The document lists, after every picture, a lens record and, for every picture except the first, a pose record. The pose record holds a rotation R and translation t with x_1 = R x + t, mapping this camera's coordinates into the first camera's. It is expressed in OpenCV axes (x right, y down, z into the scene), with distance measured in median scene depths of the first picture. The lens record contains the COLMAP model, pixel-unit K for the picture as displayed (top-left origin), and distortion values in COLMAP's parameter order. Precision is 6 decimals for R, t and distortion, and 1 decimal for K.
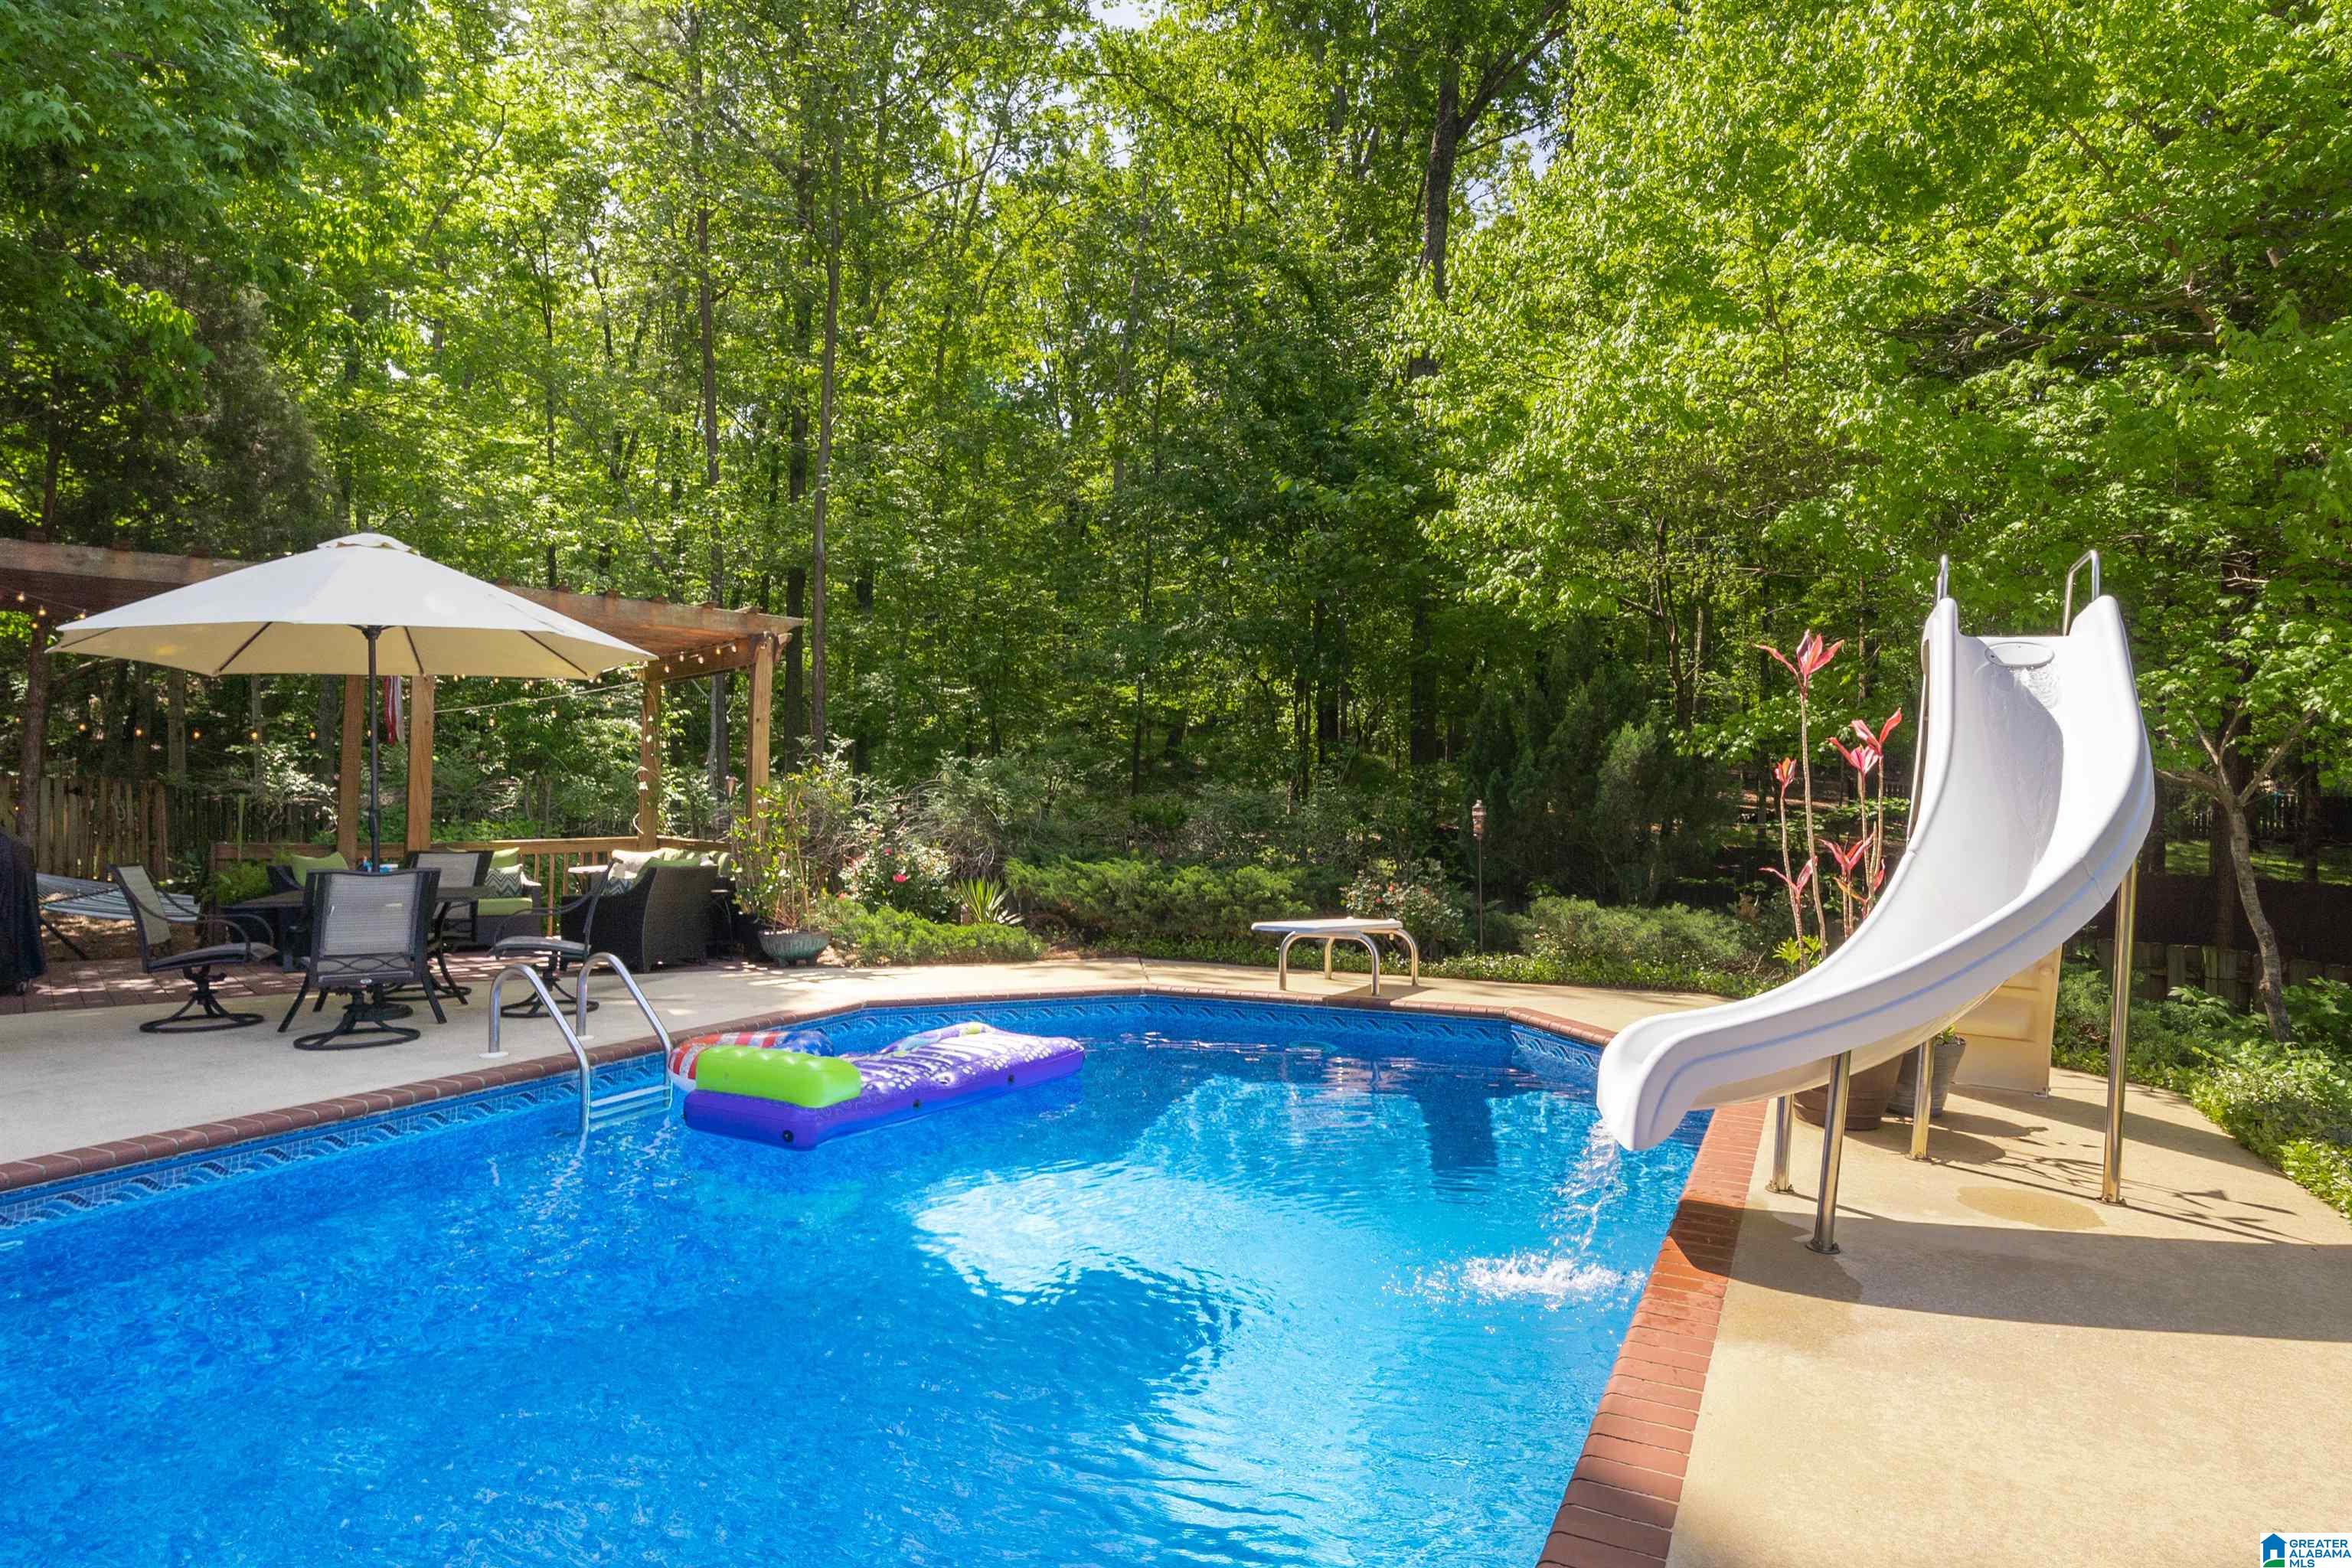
lens RADIAL K [[1353.2, 0, 1176.0], [0, 1353.2, 784.0], [0, 0, 1]] dist [-0.024647, 0.000409]
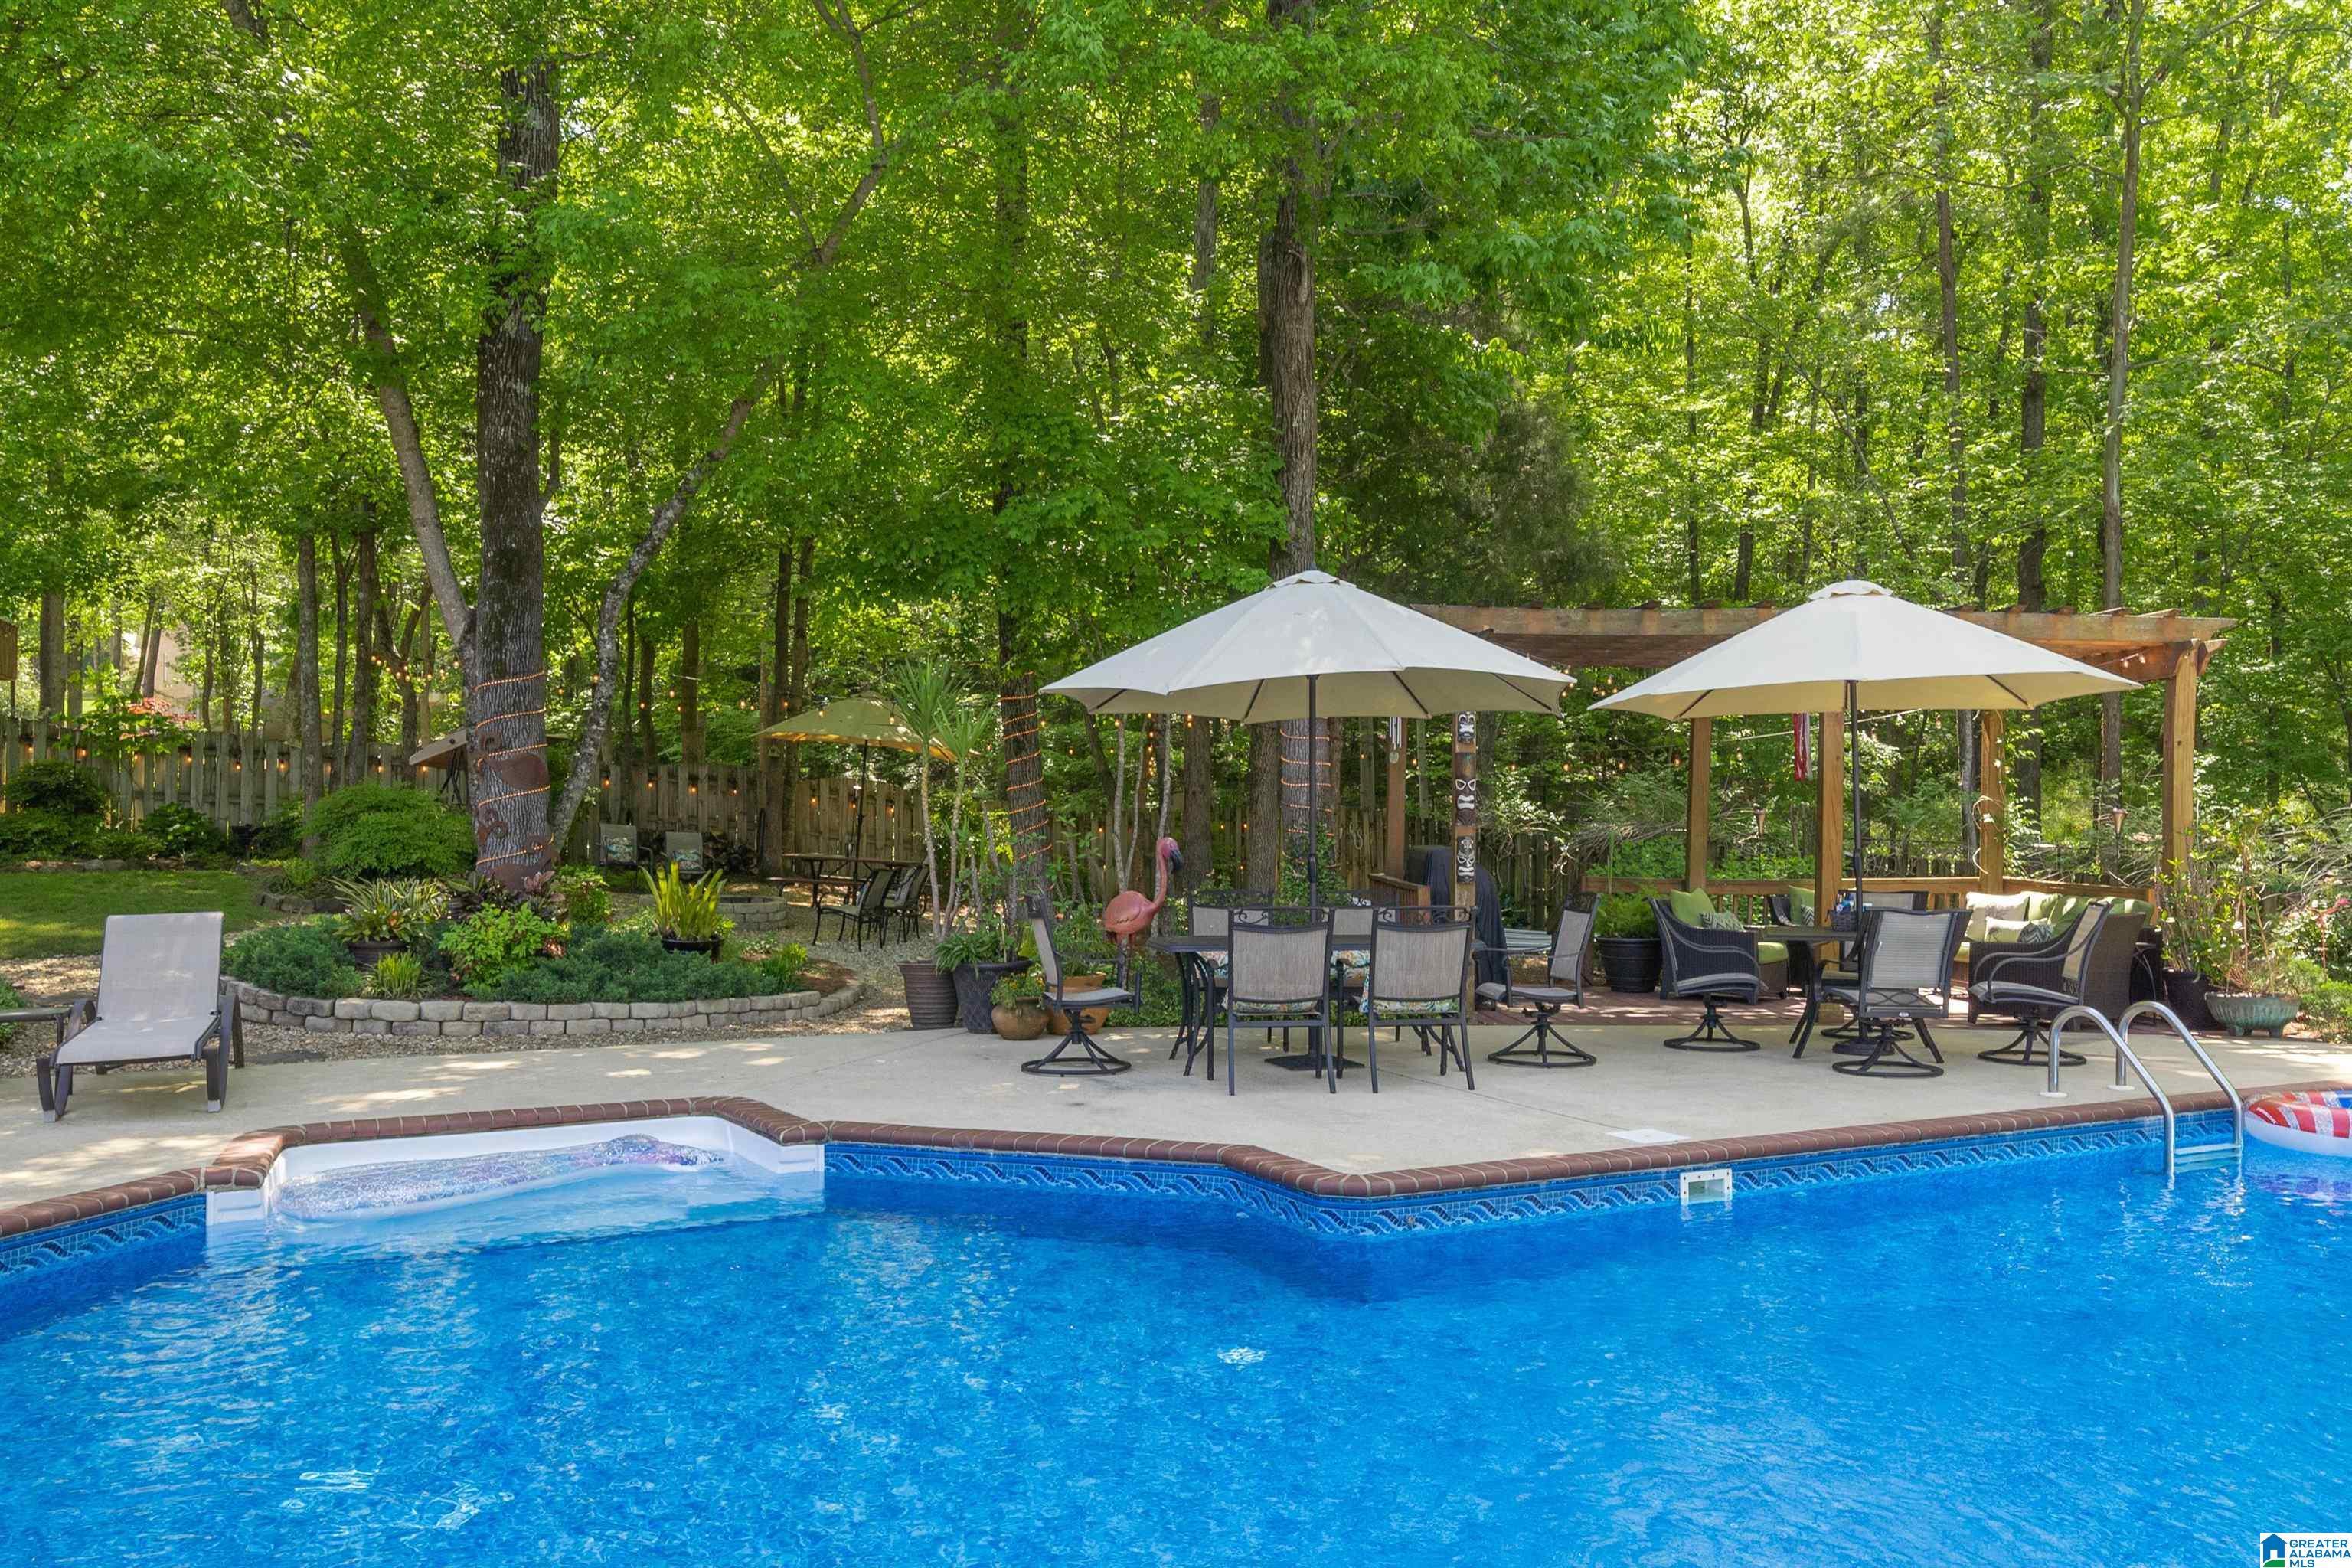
lens RADIAL K [[1833.9, 0, 1176.0], [0, 1833.9, 784.0], [0, 0, 1]] dist [0.000647, -0.001327]
pose [[0.792528, -0.012036, -0.609717, -0.112448], [0.006633, 0.999916, -0.011117, -0.013670], [0.609800, 0.004766, 0.792541, -0.307505]]
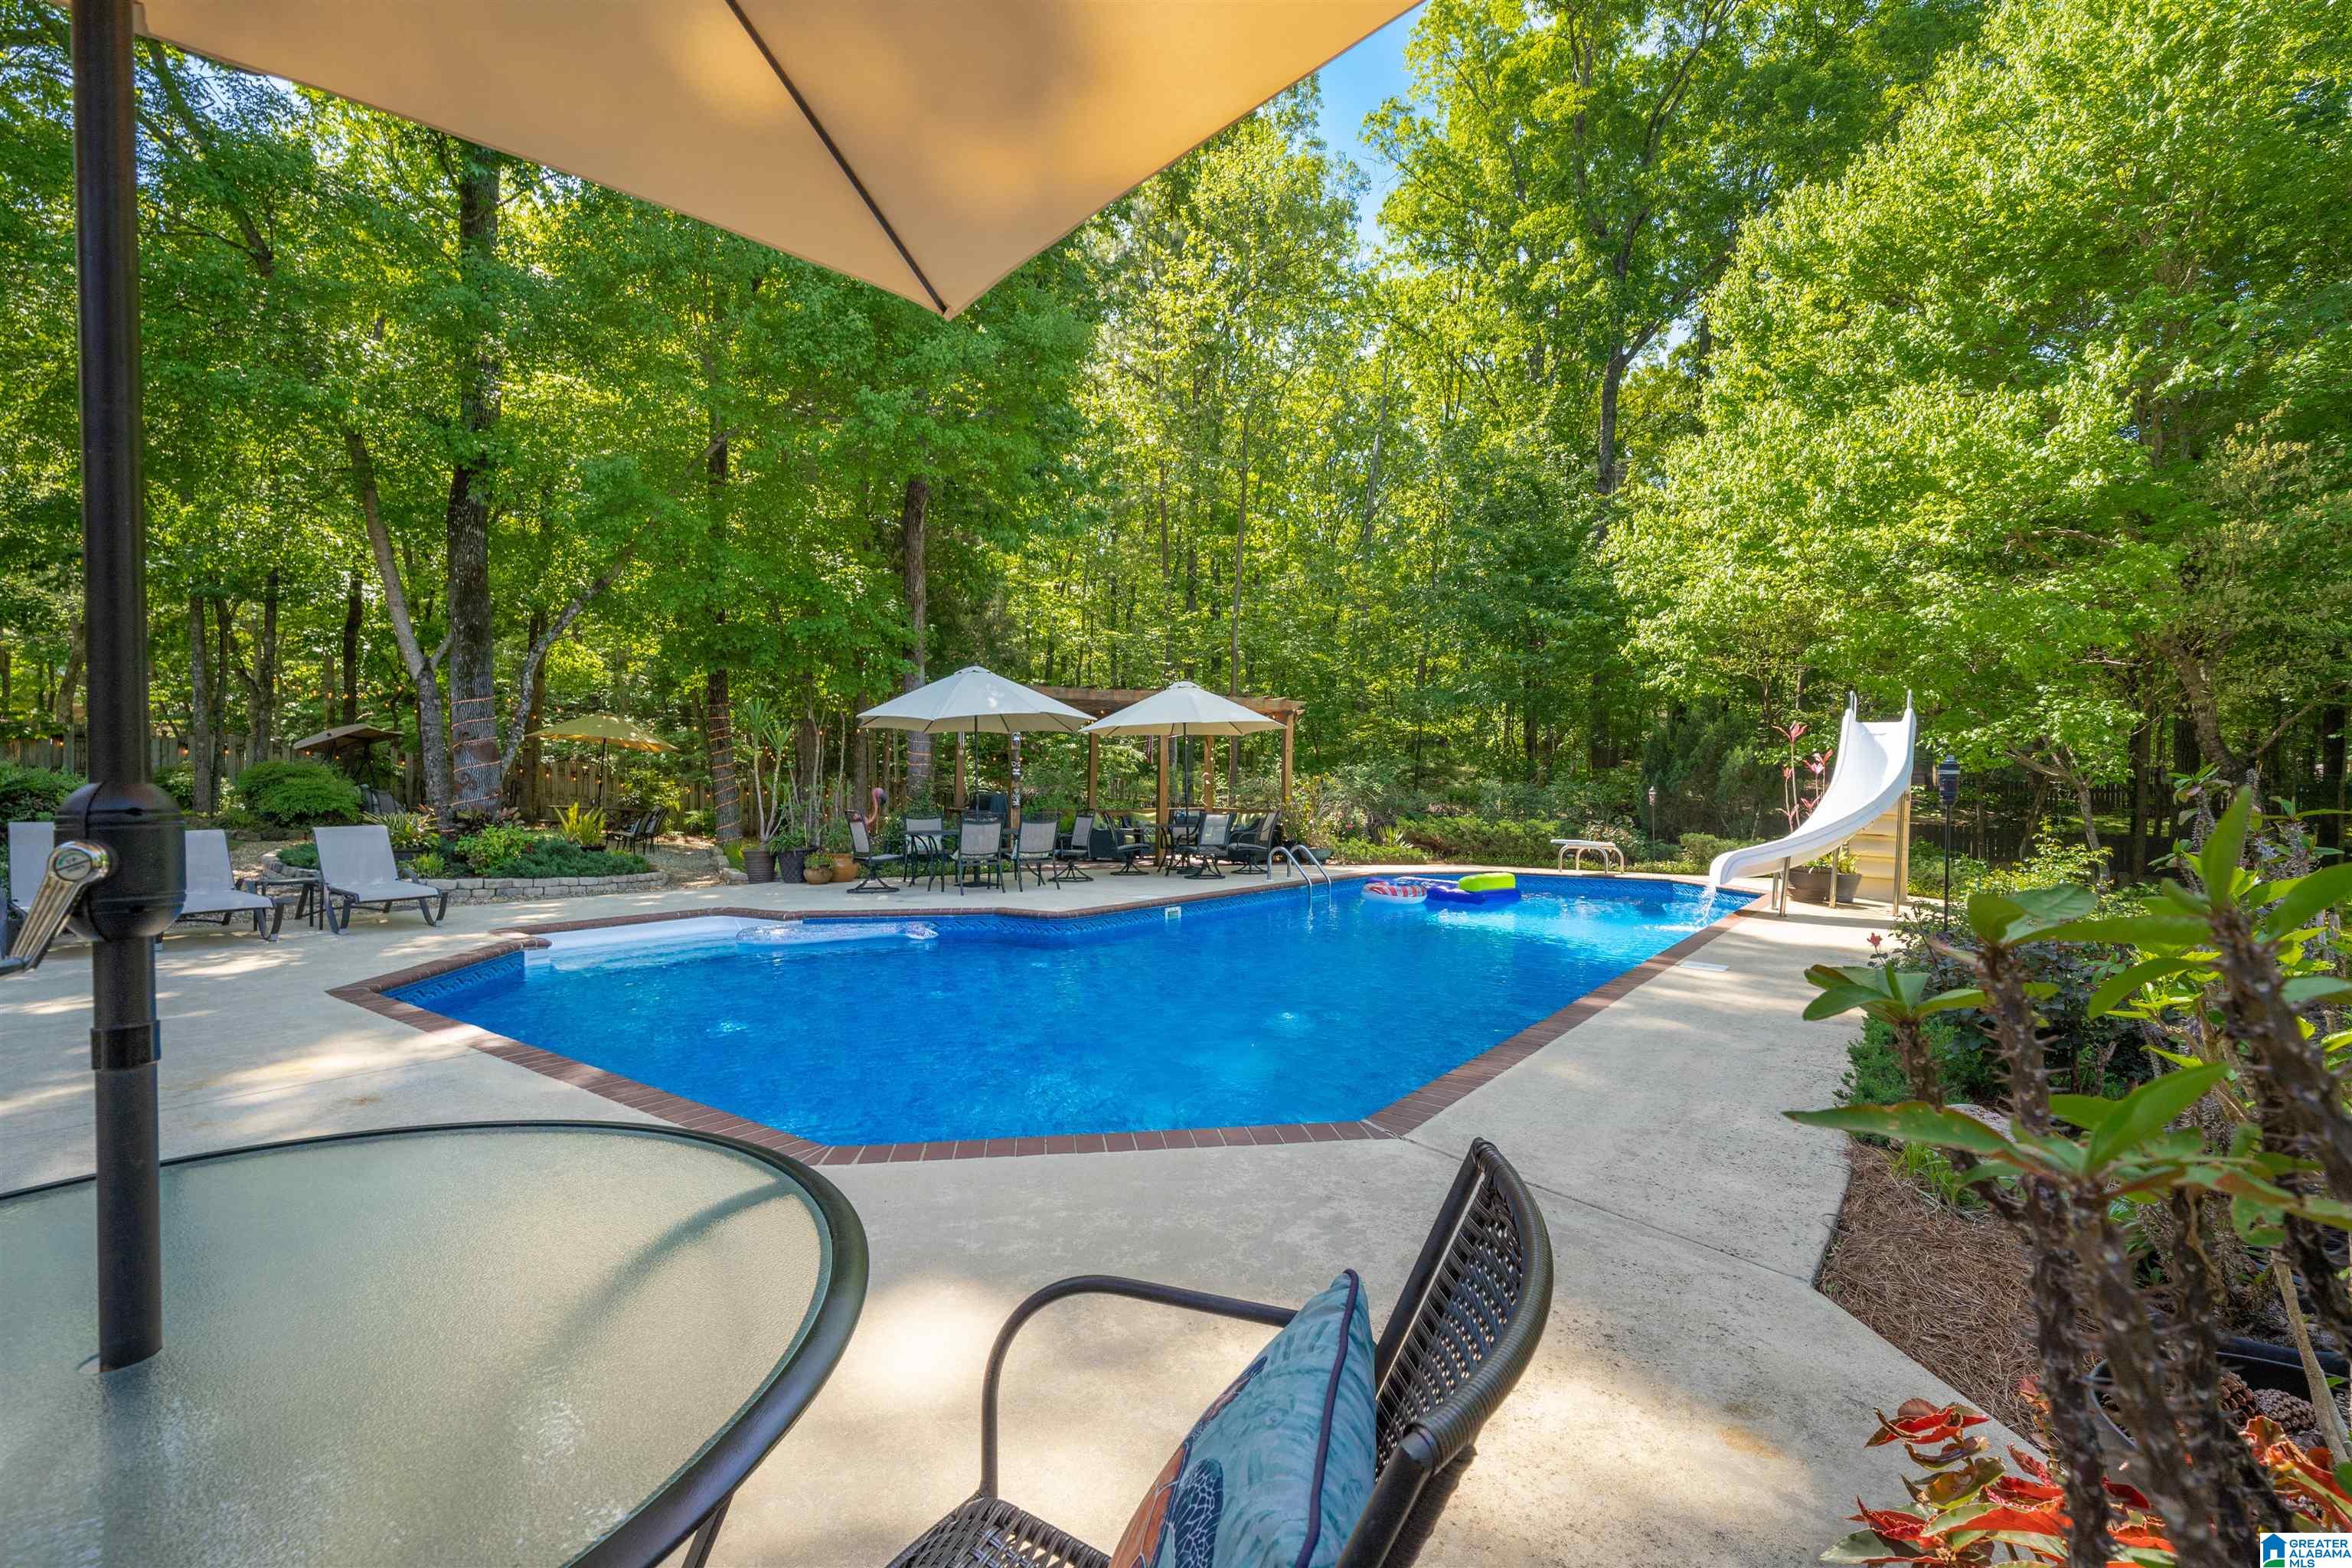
lens RADIAL K [[1013.8, 0, 1176.0], [0, 1013.8, 784.0], [0, 0, 1]] dist [-0.002157, -0.000111]
pose [[0.980410, -0.004580, -0.196917, -0.176950], [0.004896, 0.999987, 0.001119, 0.002826], [0.196909, -0.002061, 0.980420, -0.629284]]
